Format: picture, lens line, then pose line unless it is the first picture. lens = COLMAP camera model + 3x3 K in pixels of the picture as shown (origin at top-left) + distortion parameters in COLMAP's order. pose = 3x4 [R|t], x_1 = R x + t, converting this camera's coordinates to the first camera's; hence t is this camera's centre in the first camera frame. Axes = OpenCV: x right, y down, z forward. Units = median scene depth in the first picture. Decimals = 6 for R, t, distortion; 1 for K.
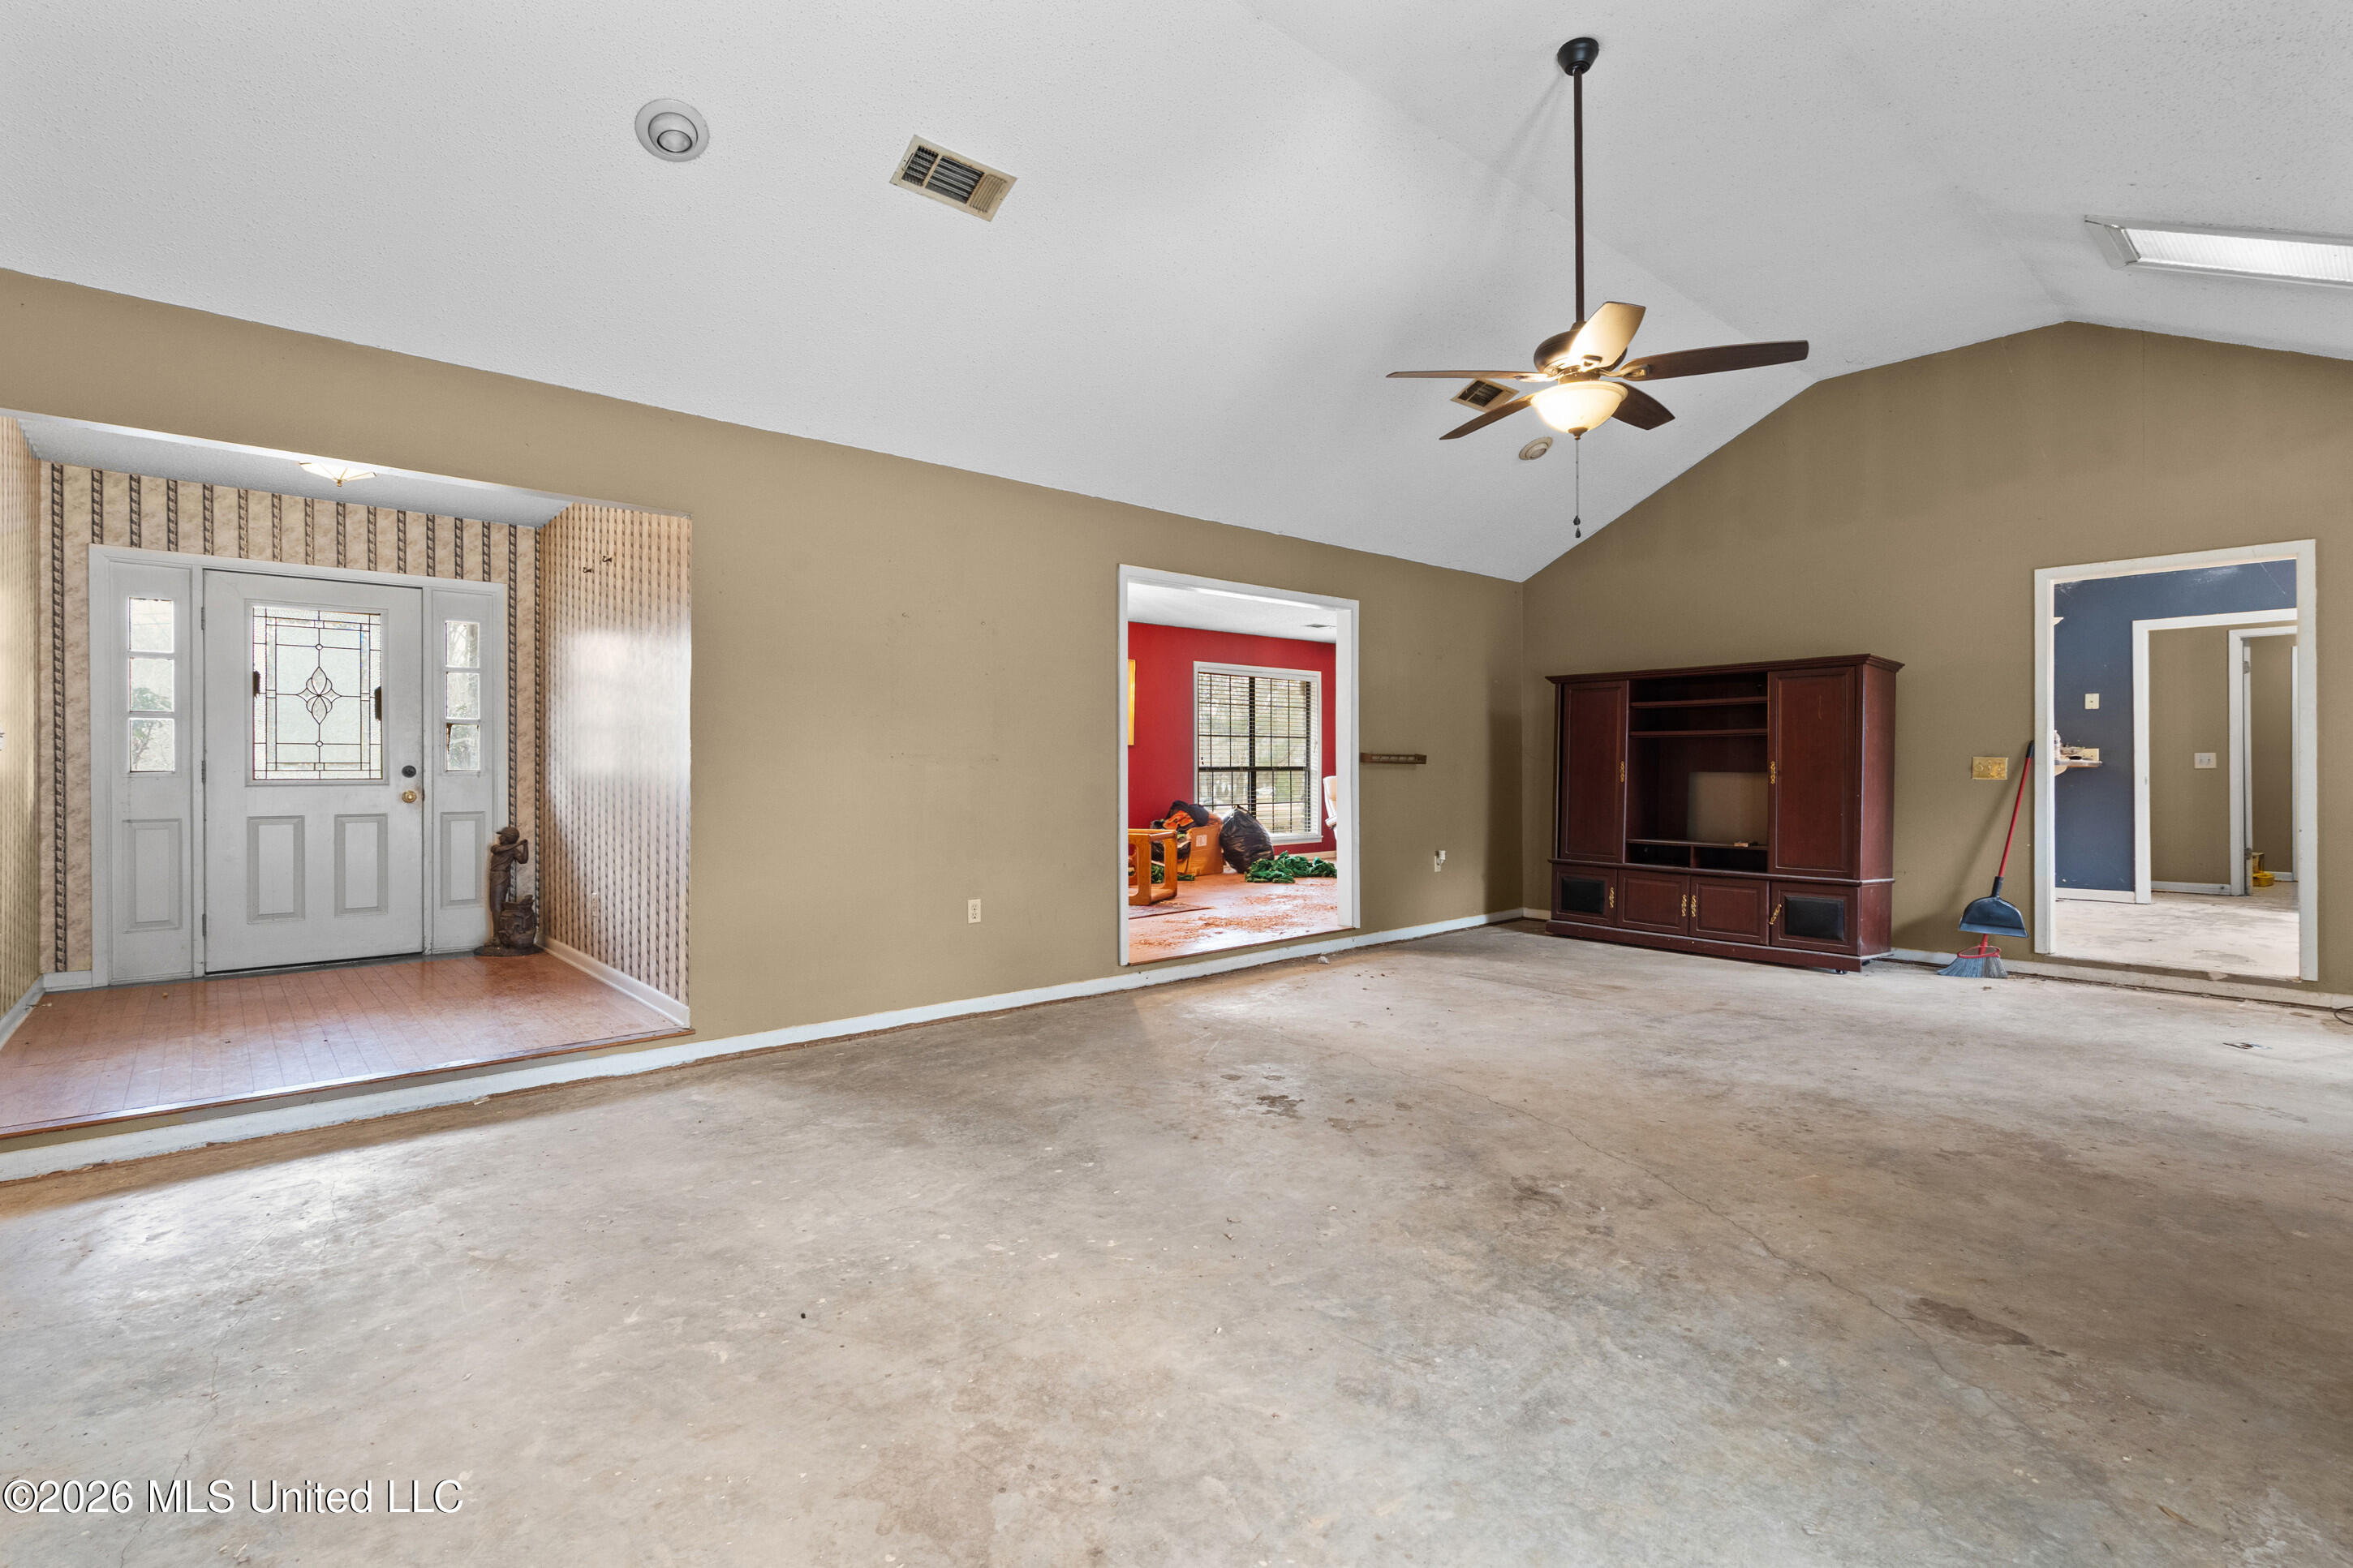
lens RADIAL K [[1070.9, 0, 1170.2], [0, 1070.9, 770.1], [0, 0, 1]] dist [-0.005612, 0.000966]
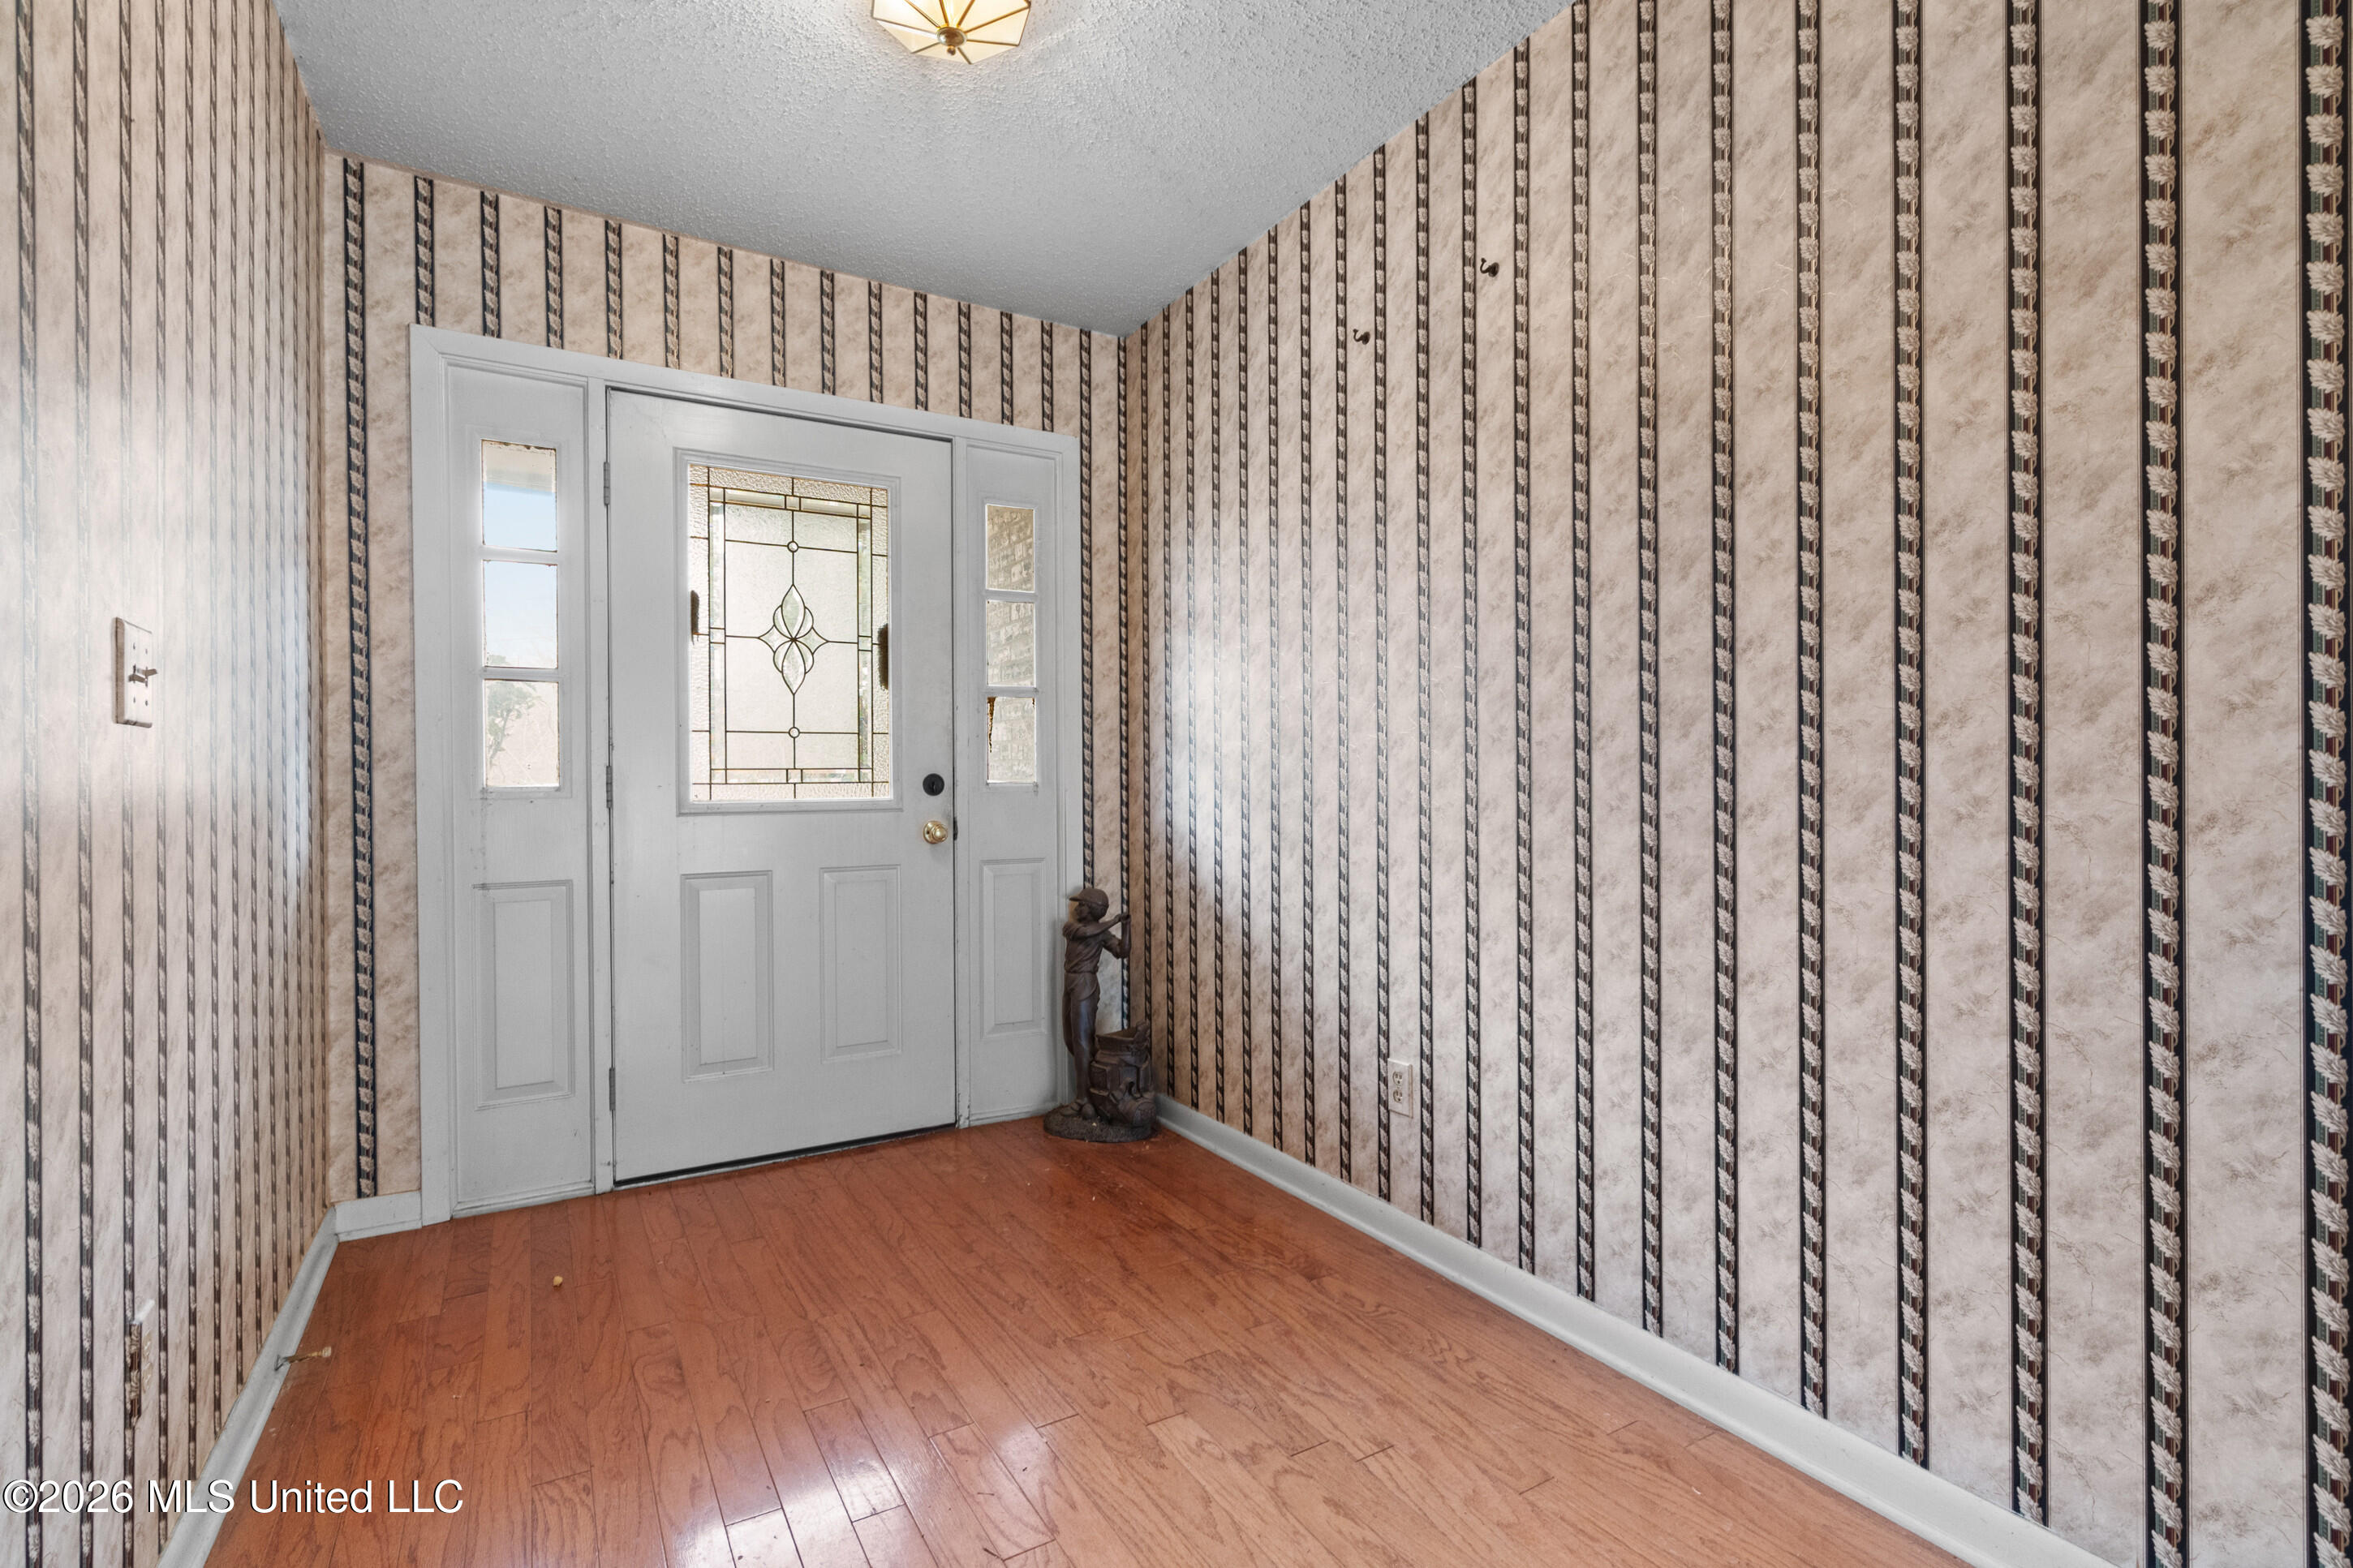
lens RADIAL K [[1070.9, 0, 1174.9], [0, 1070.9, 785.9], [0, 0, 1]] dist [-0.005612, 0.000966]
pose [[0.981784, -0.005590, -0.189918, -0.501326], [0.006104, 0.999979, 0.002119, 0.001353], [0.189902, -0.003239, 0.981798, 0.507361]]
